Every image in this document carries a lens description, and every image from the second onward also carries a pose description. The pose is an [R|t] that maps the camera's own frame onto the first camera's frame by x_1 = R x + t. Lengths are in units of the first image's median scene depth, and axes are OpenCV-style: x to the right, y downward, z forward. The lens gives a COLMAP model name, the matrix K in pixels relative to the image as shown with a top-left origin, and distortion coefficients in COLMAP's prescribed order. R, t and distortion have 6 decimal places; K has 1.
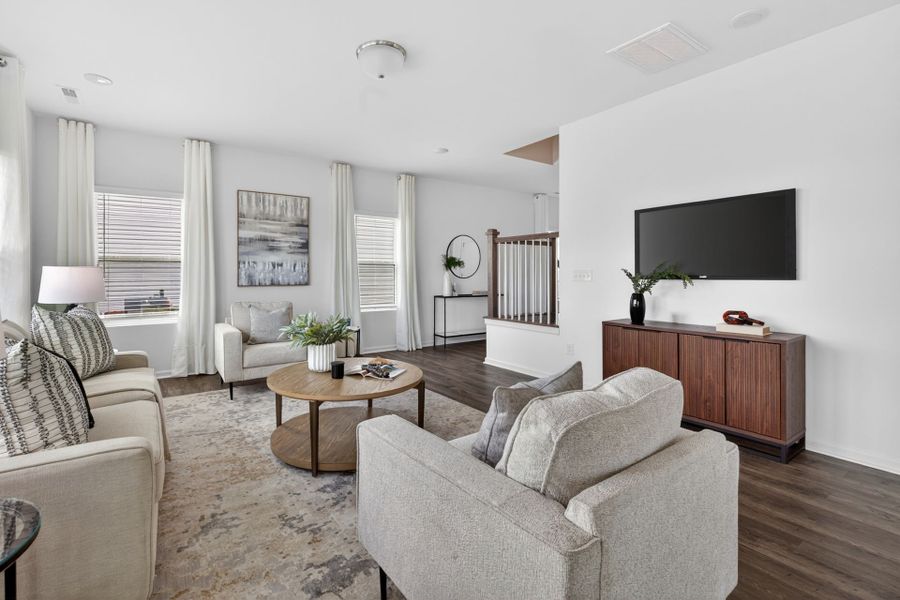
lens RADIAL K [[407.0, 0, 413.9], [0, 407.0, 270.1], [0, 0, 1]] dist [0.009595, 0.000731]
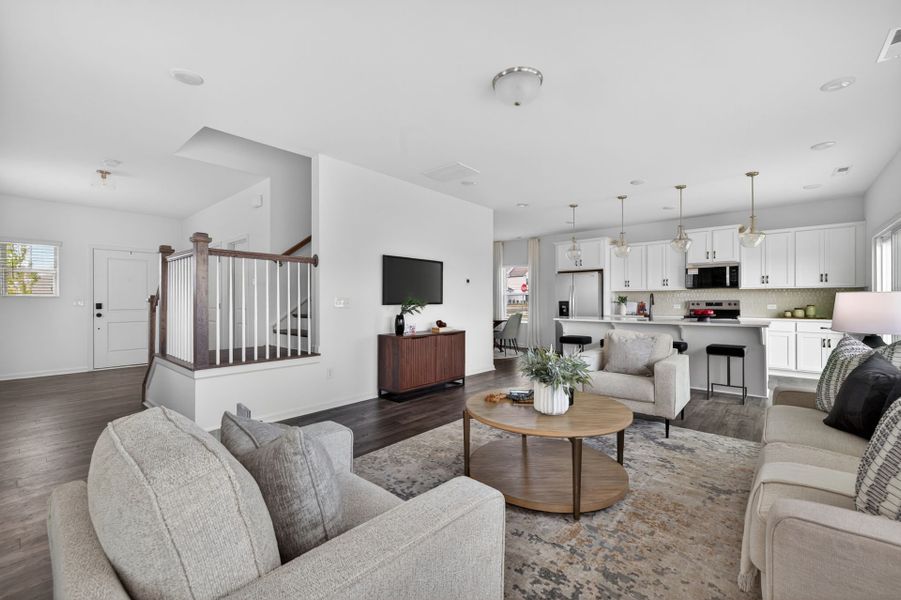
lens RADIAL K [[377.4, 0, 453.9], [0, 377.4, 301.0], [0, 0, 1]] dist [0.002134, 0.000653]
pose [[-0.290596, 0.002230, 0.956843, -0.516945], [-0.009097, 0.999946, -0.005093, 0.009900], [-0.956803, -0.010184, -0.290560, 0.798159]]
